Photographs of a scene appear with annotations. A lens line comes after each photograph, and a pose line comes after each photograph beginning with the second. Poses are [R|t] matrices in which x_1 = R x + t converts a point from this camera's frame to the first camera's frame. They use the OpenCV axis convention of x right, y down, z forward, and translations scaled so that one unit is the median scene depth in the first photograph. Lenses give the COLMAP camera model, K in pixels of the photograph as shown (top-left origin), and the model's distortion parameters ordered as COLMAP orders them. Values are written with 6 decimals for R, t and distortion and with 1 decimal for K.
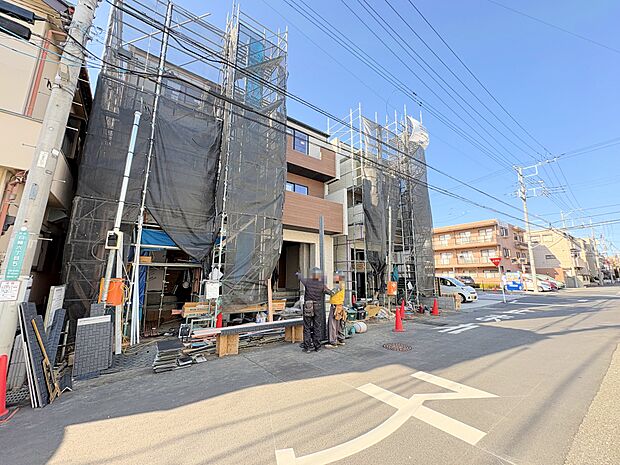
lens RADIAL K [[247.1, 0, 310.0], [0, 247.1, 232.5], [0, 0, 1]] dist [-0.000252, 0.000101]
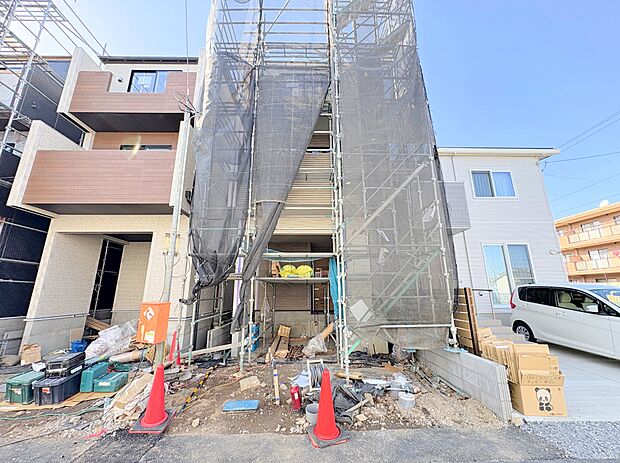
lens RADIAL K [[247.1, 0, 310.0], [0, 247.1, 231.5], [0, 0, 1]] dist [-0.000252, 0.000101]
pose [[0.814685, -0.146563, -0.561077, 0.882715], [0.114063, 0.989134, -0.092758, 0.189091], [0.568575, 0.011570, 0.822550, 1.017535]]
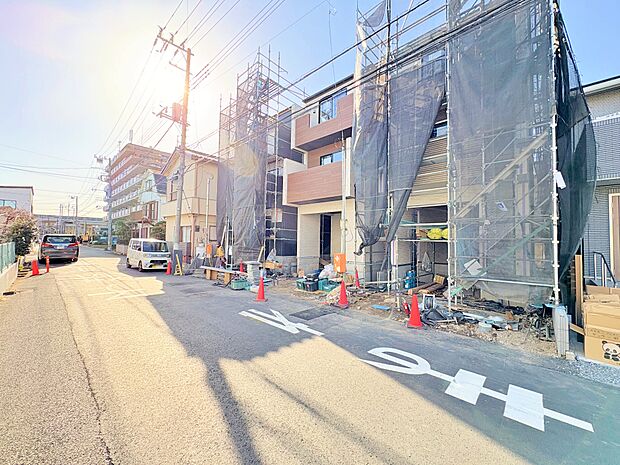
lens RADIAL K [[247.1, 0, 310.0], [0, 247.1, 232.5], [0, 0, 1]] dist [-0.000252, 0.000101]
pose [[0.184991, -0.036503, -0.982062, 1.270109], [0.162350, 0.986714, -0.006095, 0.152817], [0.969237, -0.158310, 0.188459, 0.959161]]
